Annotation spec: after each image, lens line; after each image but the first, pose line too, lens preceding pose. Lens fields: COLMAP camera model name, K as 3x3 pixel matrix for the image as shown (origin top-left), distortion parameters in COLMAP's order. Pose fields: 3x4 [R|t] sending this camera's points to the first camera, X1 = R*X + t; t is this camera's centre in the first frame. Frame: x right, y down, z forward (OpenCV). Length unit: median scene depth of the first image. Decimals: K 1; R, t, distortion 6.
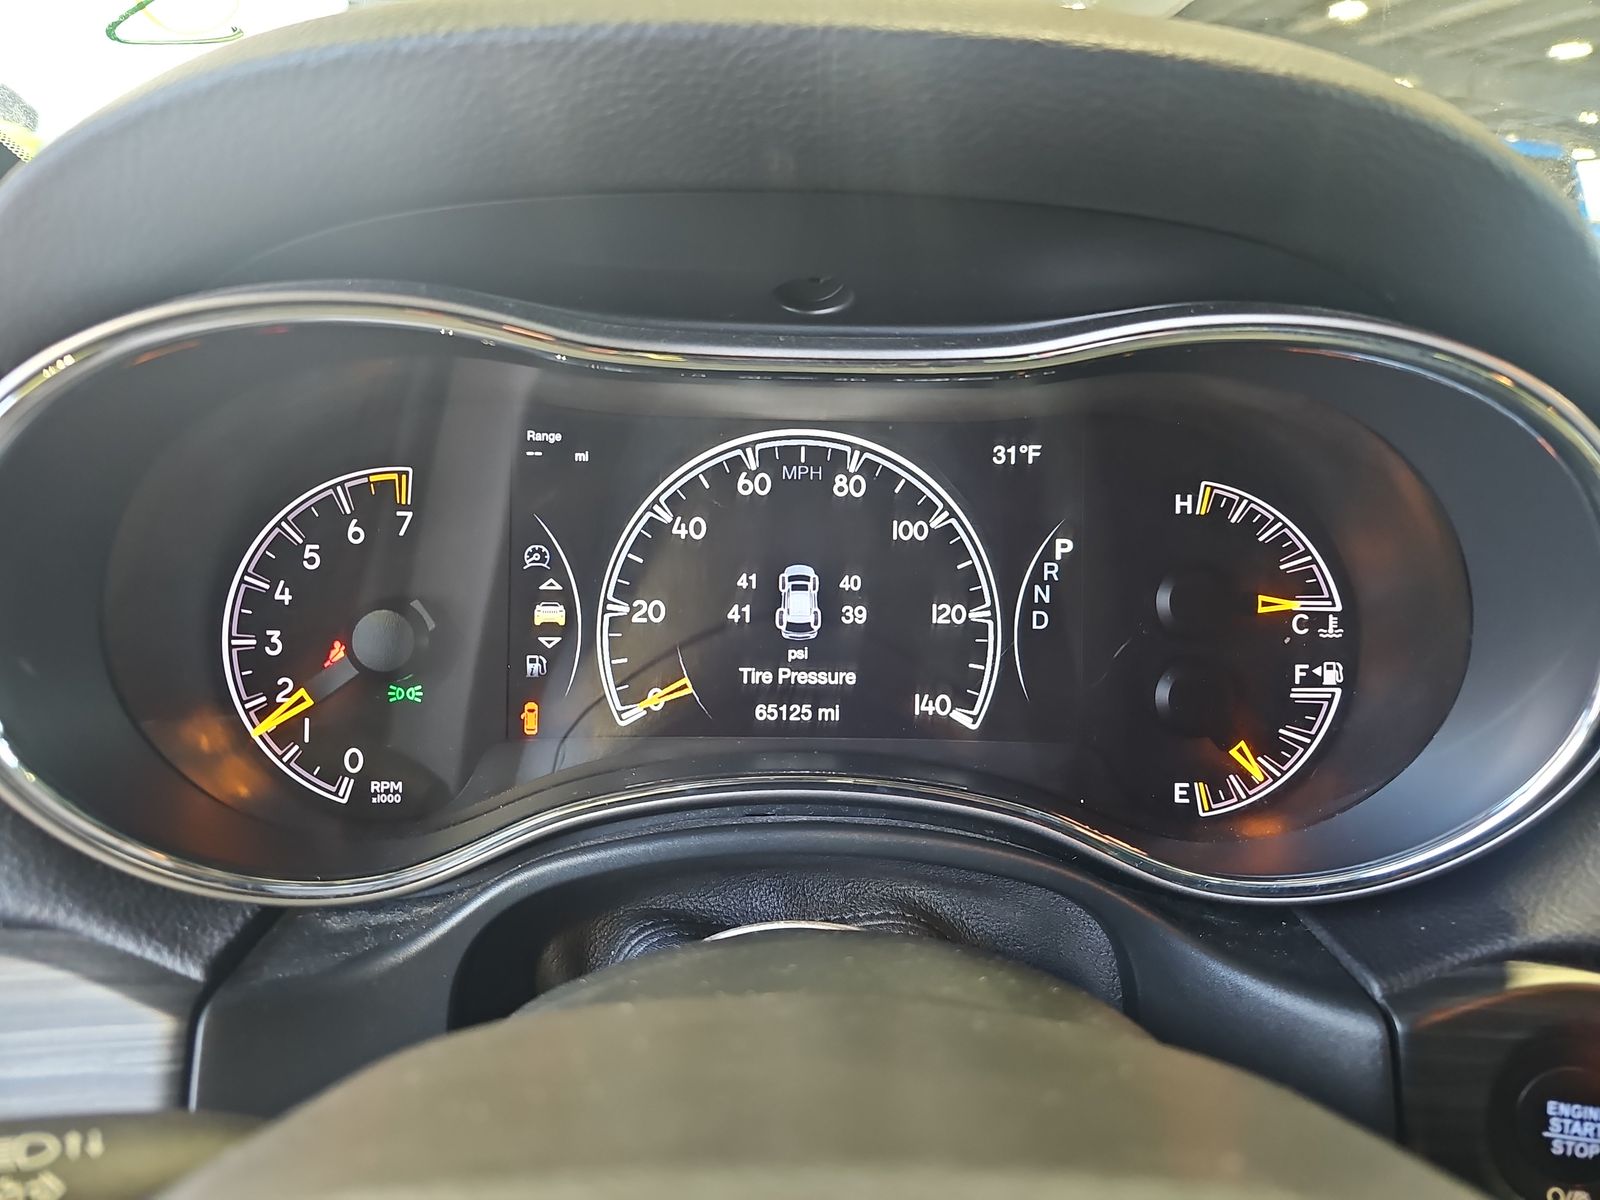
lens RADIAL K [[1060.6, 0, 802.5], [0, 1060.6, 585.5], [0, 0, 1]] dist [0.024163, -0.000914]
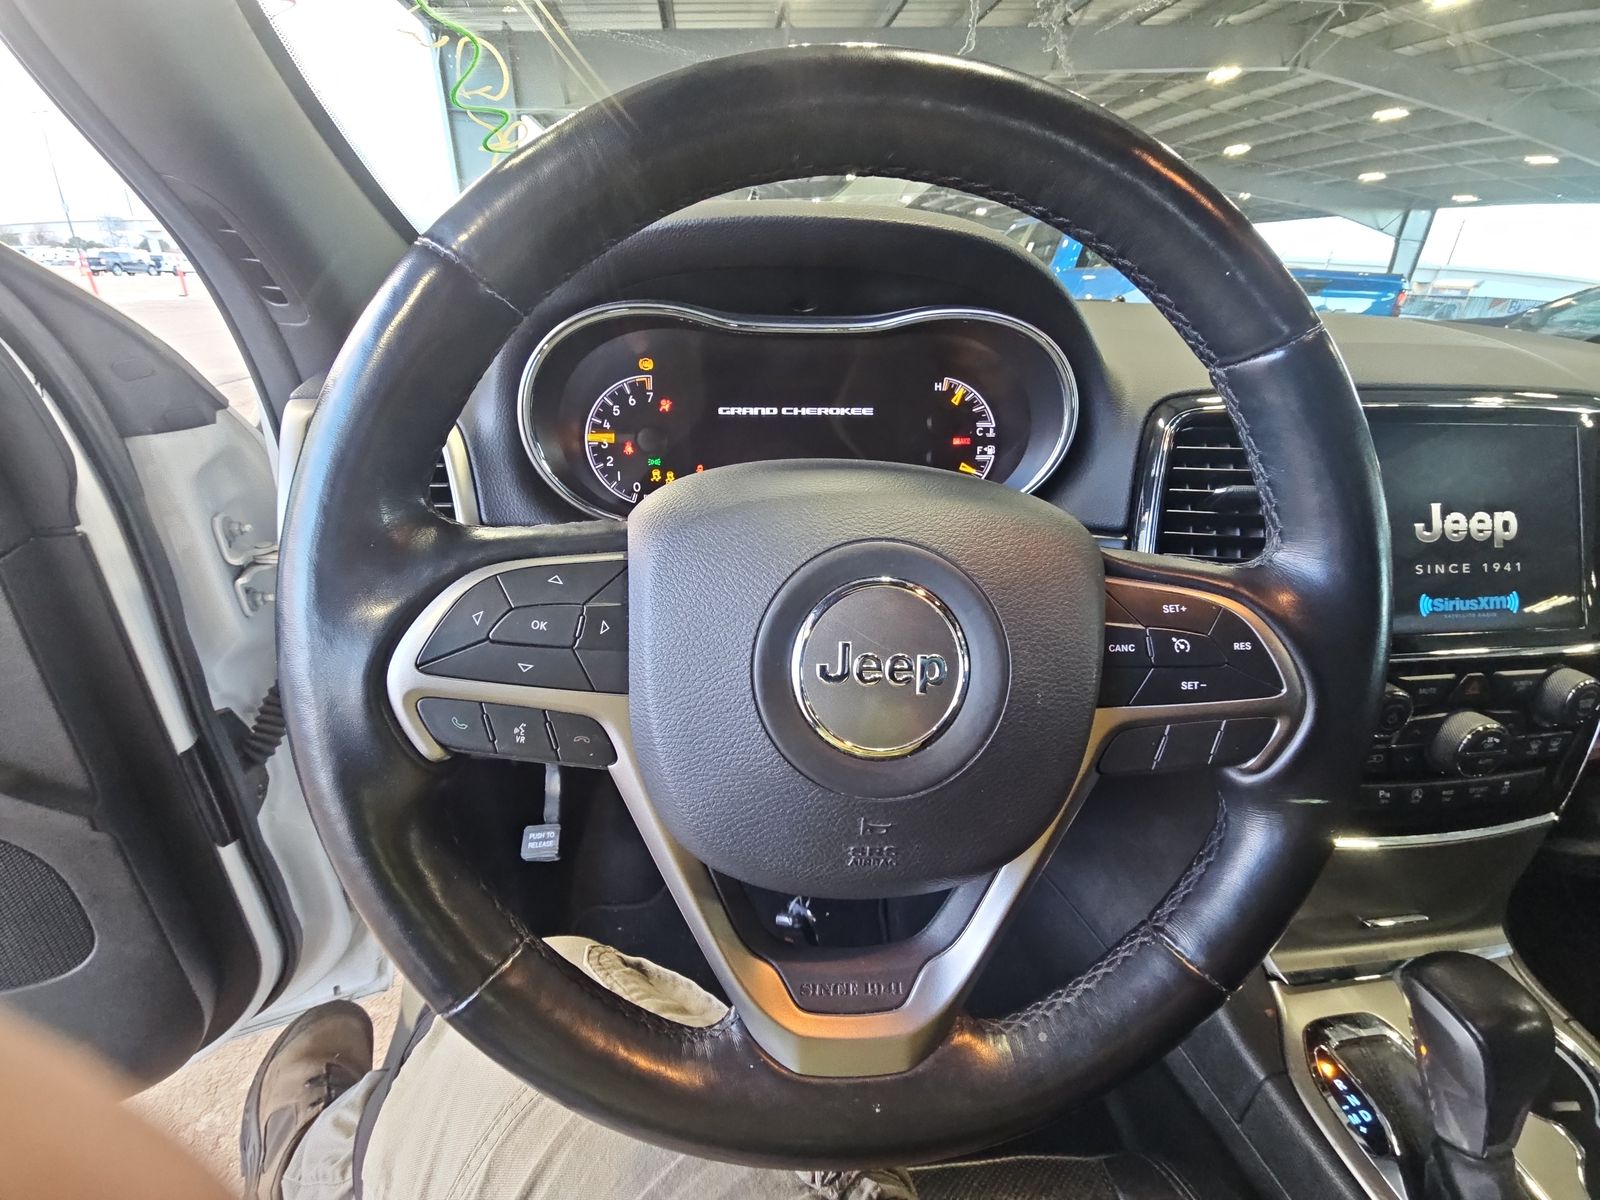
lens RADIAL K [[649.5, 0, 803.7], [0, 649.5, 602.4], [0, 0, 1]] dist [0.007927, -0.001841]
pose [[0.997837, -0.032423, 0.057177, -0.096855], [0.023465, 0.988269, 0.150908, 0.209177], [-0.061399, -0.149240, 0.986893, -0.697066]]
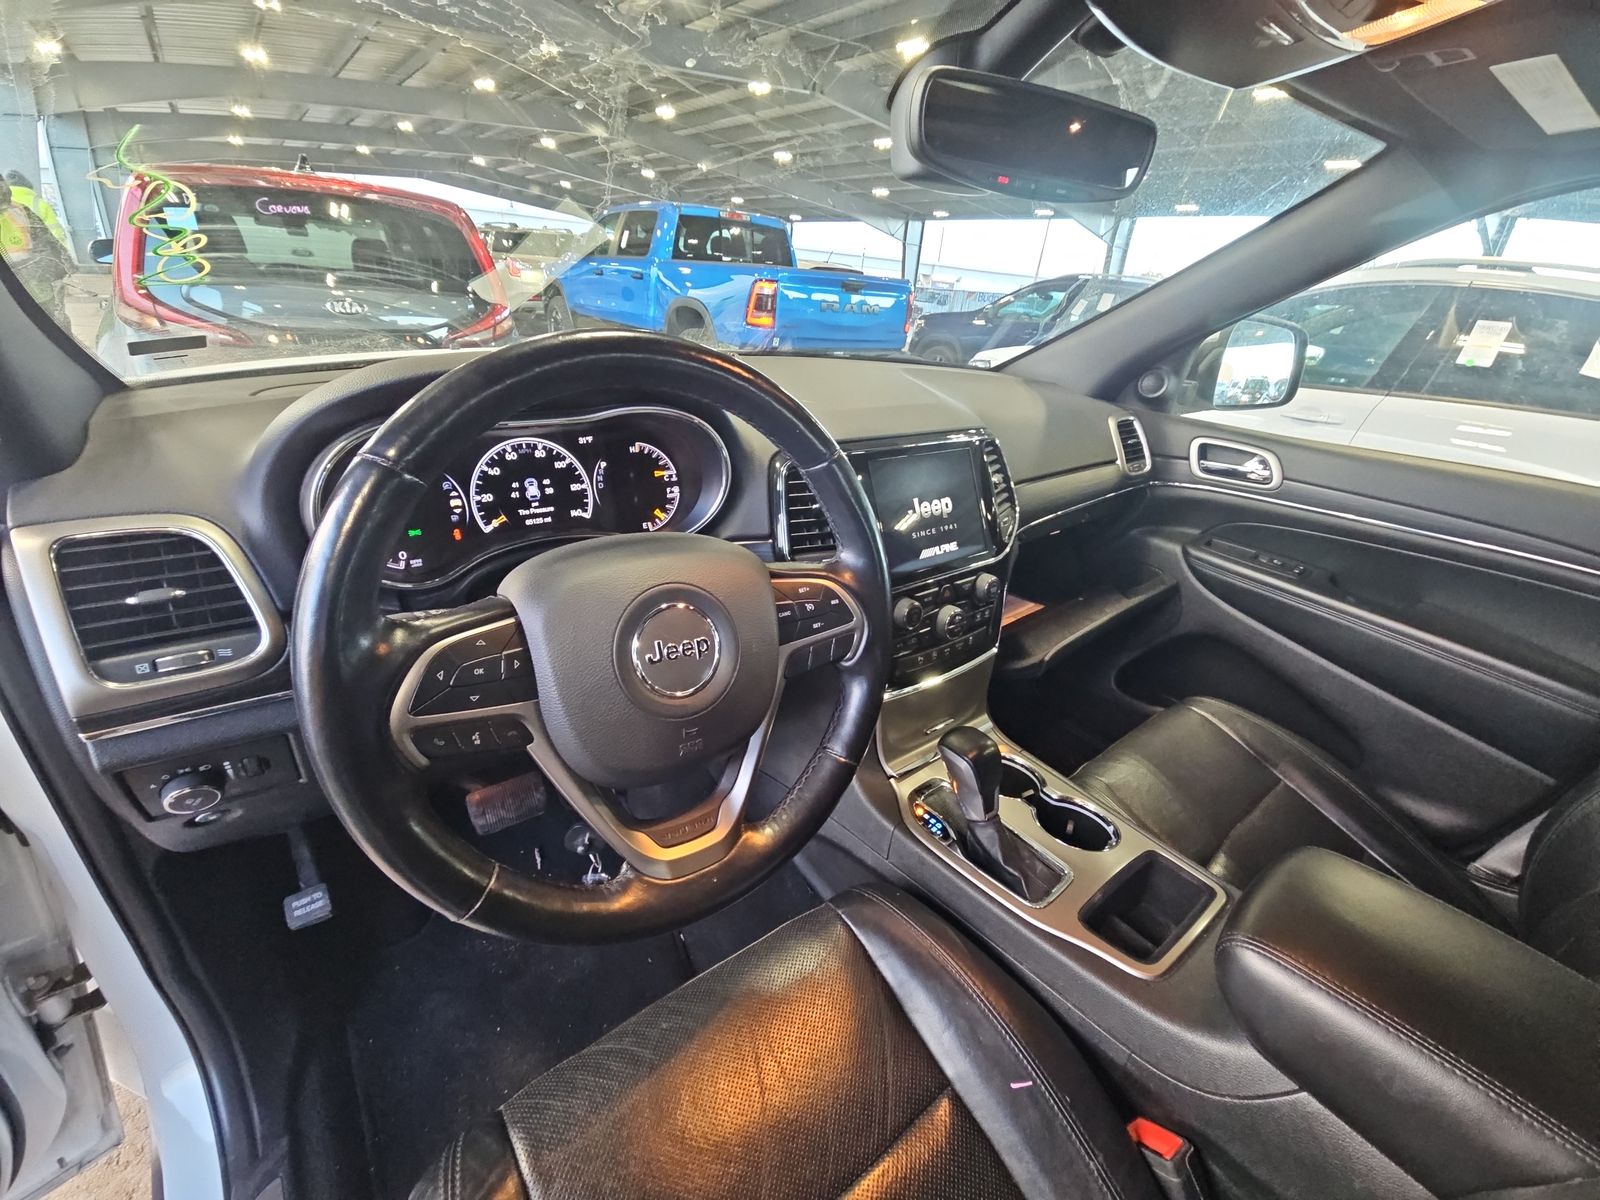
lens RADIAL K [[649.5, 0, 797.4], [0, 649.5, 602.3], [0, 0, 1]] dist [0.007927, -0.001841]
pose [[0.827606, -0.223175, 0.515036, -0.467293], [0.123607, 0.967497, 0.220613, 0.011394], [-0.547531, -0.118919, 0.828292, -1.297073]]
